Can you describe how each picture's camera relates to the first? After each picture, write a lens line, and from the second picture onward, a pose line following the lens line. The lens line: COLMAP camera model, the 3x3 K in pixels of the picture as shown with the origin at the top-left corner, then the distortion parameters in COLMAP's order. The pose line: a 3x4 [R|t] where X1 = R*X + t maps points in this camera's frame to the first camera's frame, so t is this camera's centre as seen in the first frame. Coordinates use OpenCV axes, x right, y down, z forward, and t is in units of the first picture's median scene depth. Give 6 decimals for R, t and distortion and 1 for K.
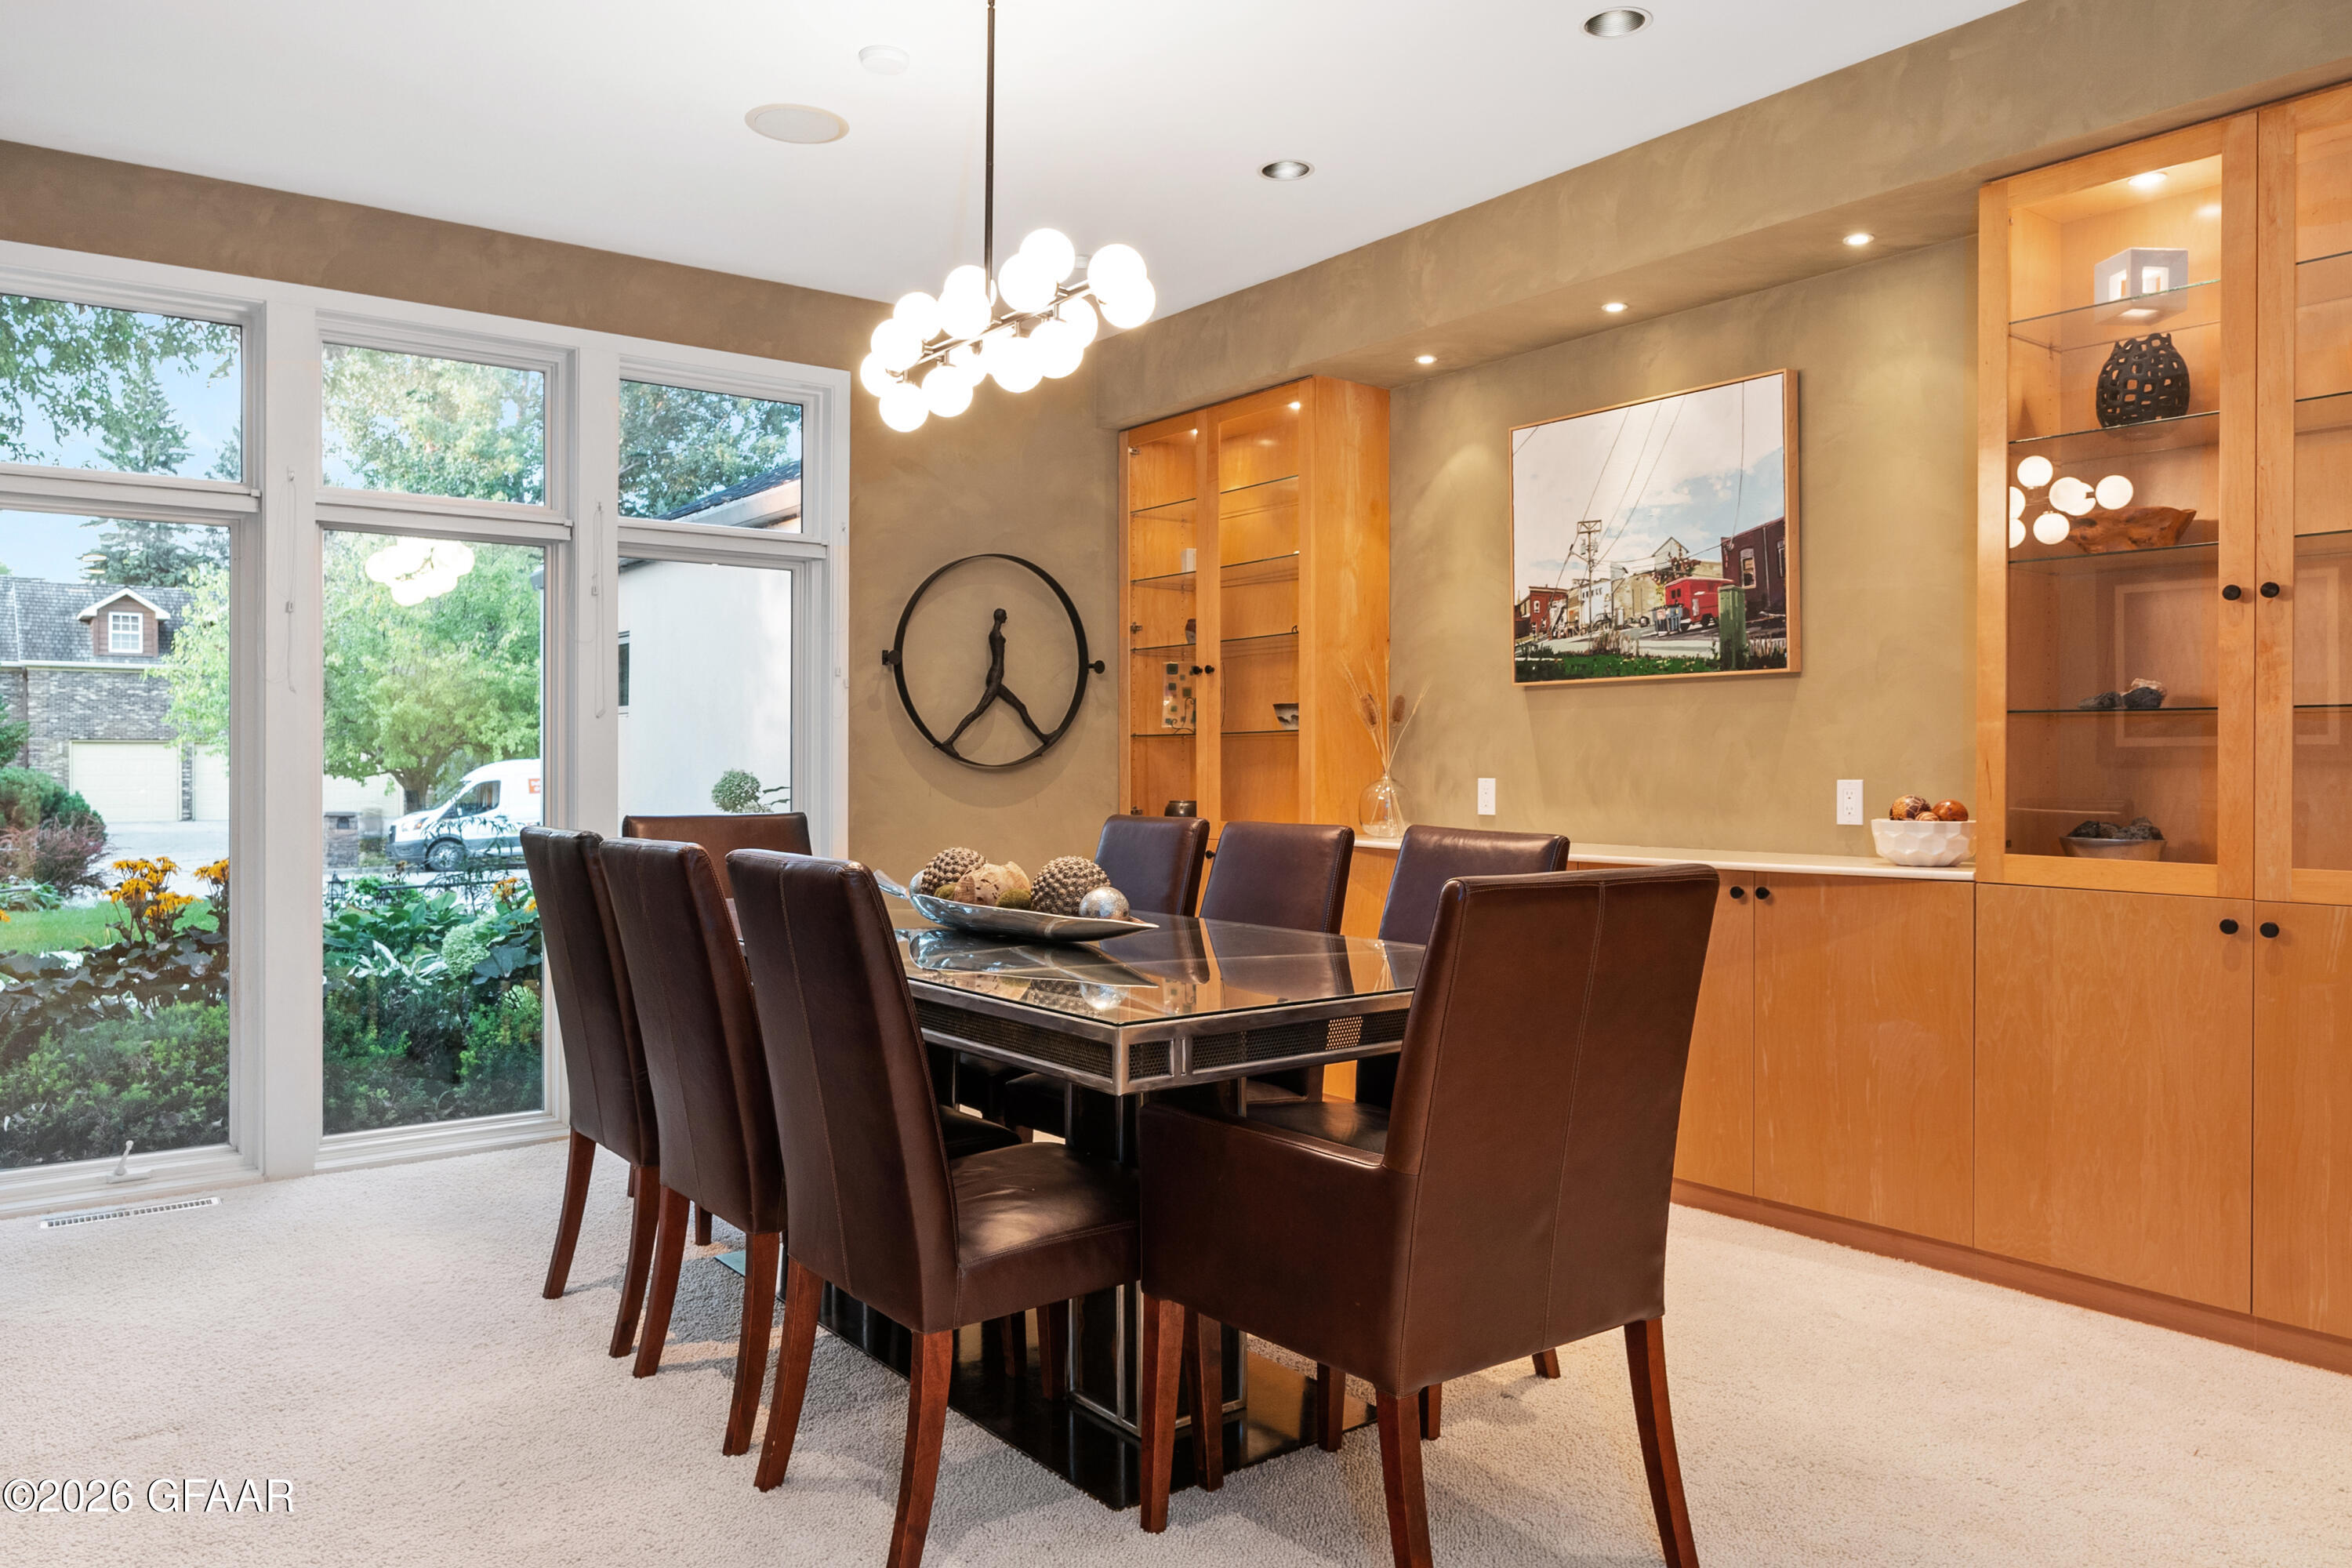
lens RADIAL K [[1655.7, 0, 1182.3], [0, 1655.7, 750.3], [0, 0, 1]] dist [0.014040, 0.000610]
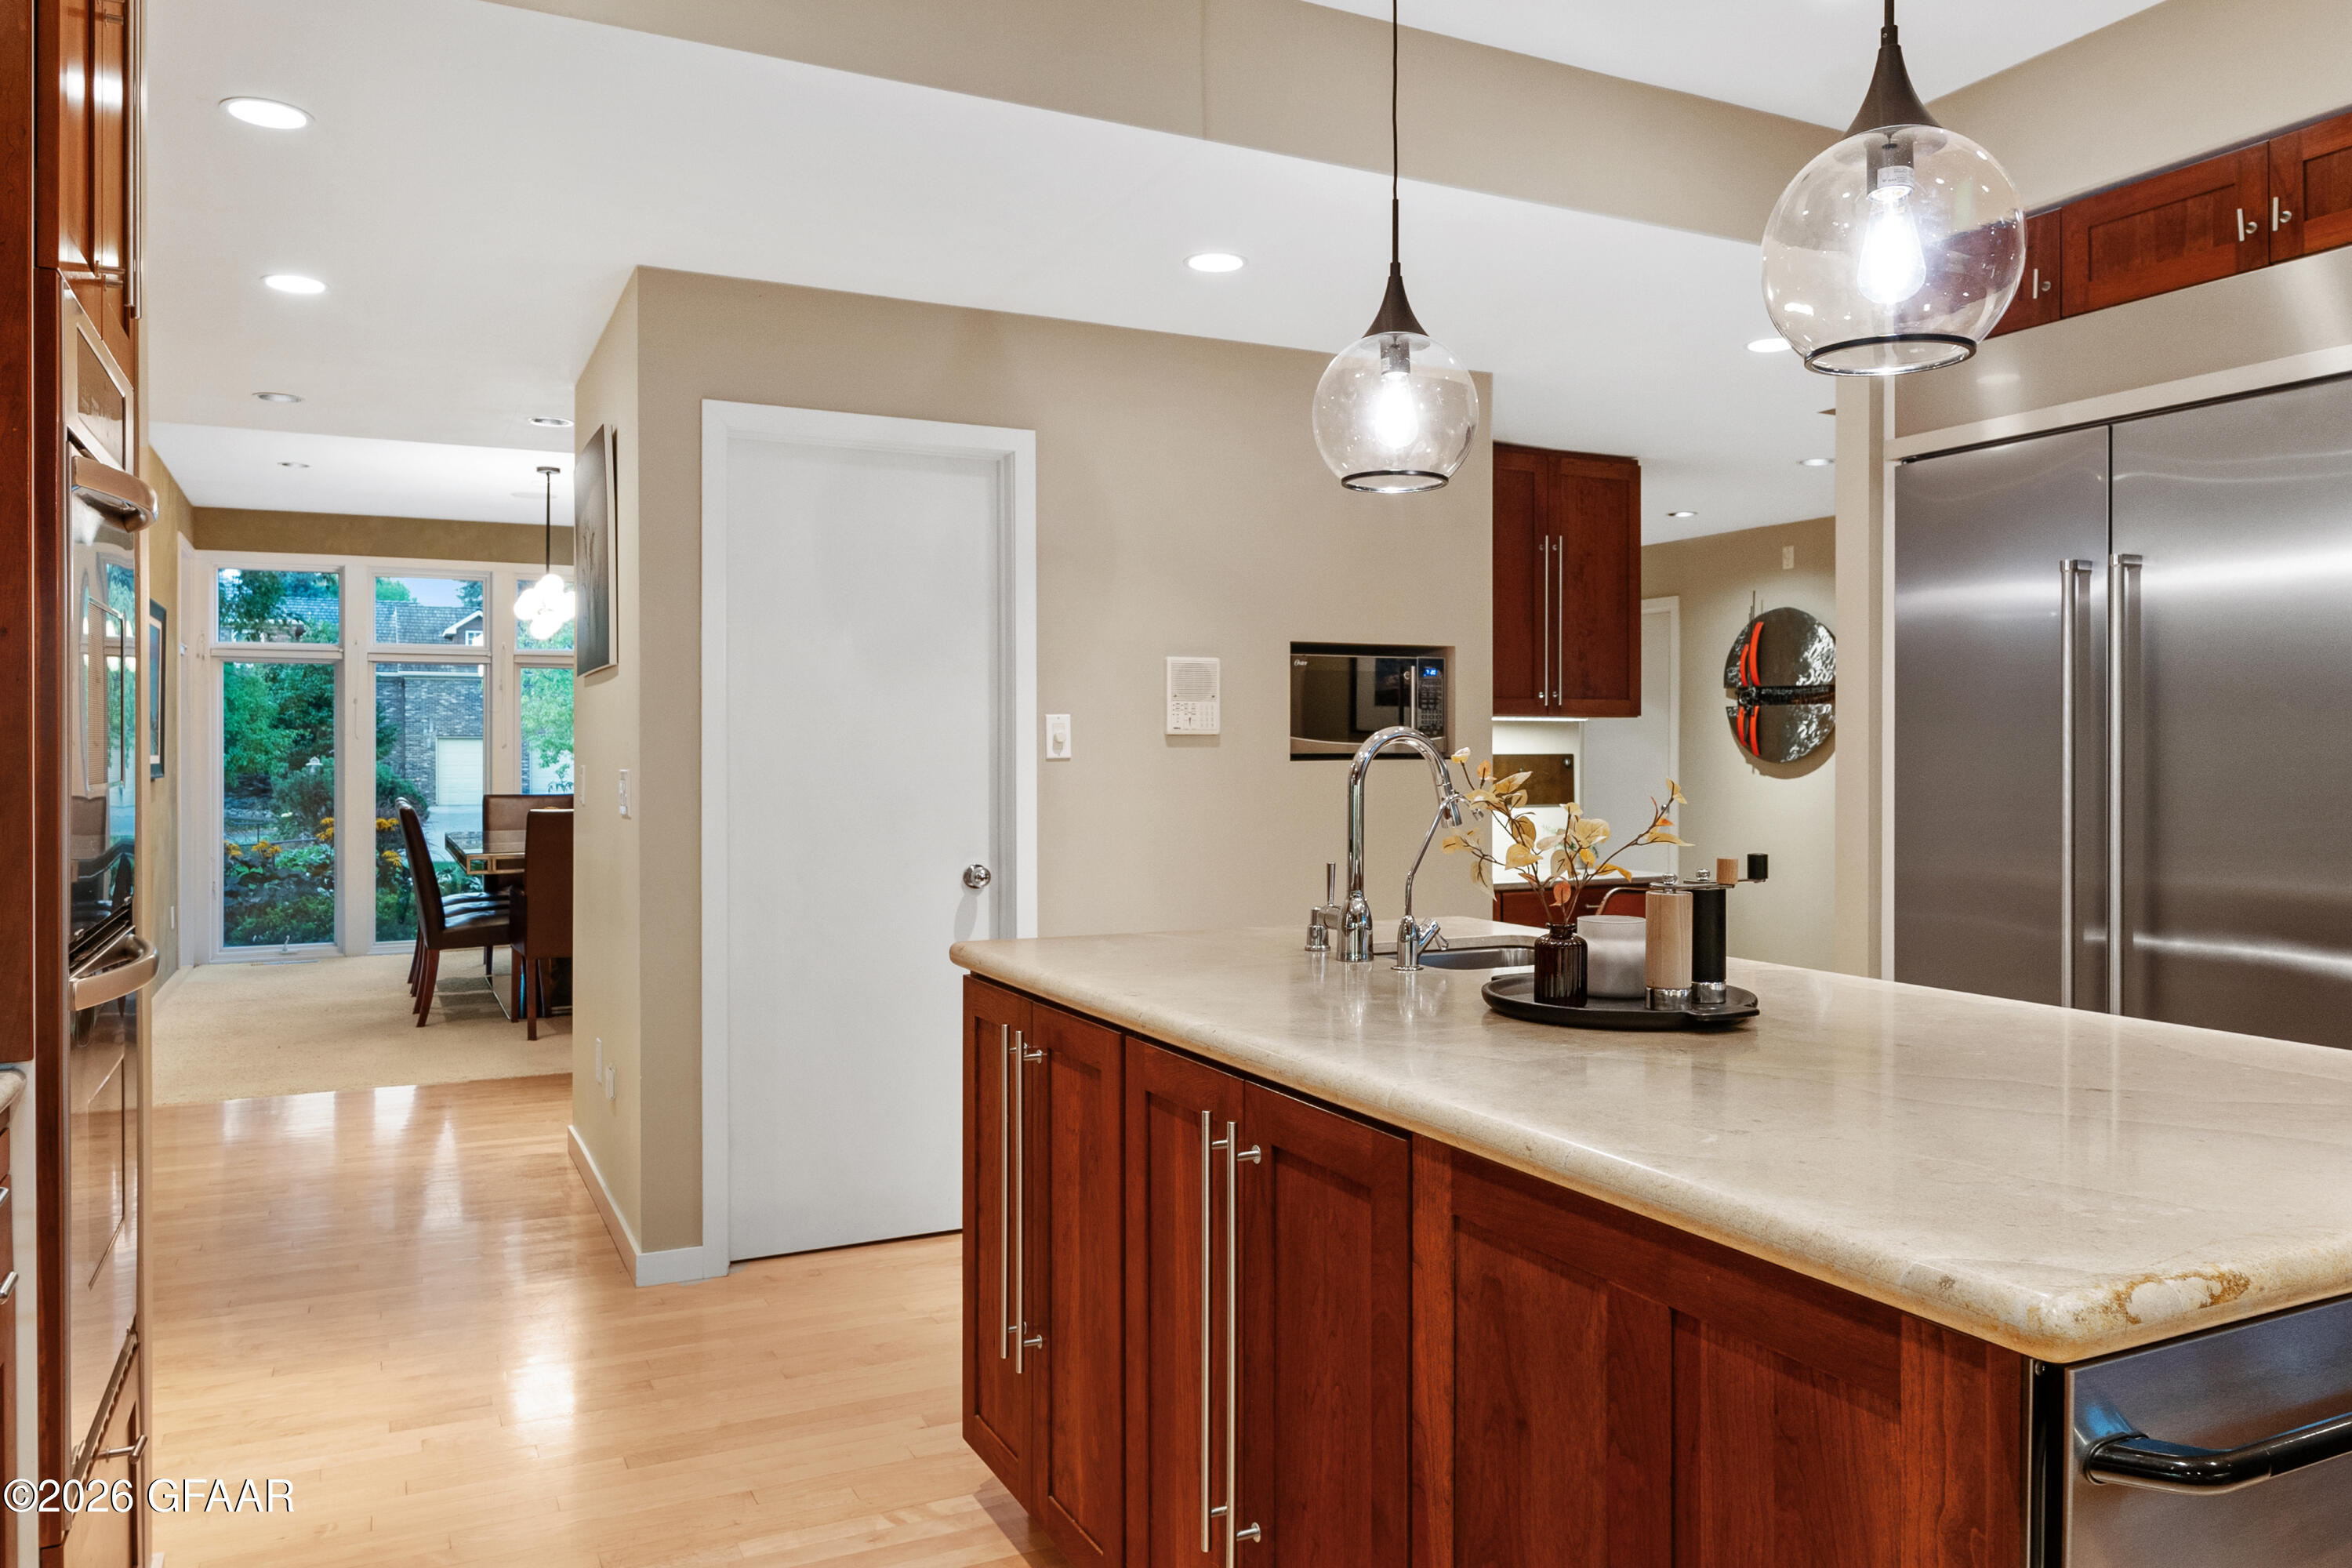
lens RADIAL K [[1655.7, 0, 1182.3], [0, 1655.7, 750.3], [0, 0, 1]] dist [0.014040, 0.000610]
pose [[0.983017, 0.000616, -0.183514, 0.090261], [0.000530, 0.999981, 0.006195, -0.003274], [0.183514, -0.006188, 0.982998, -0.092337]]
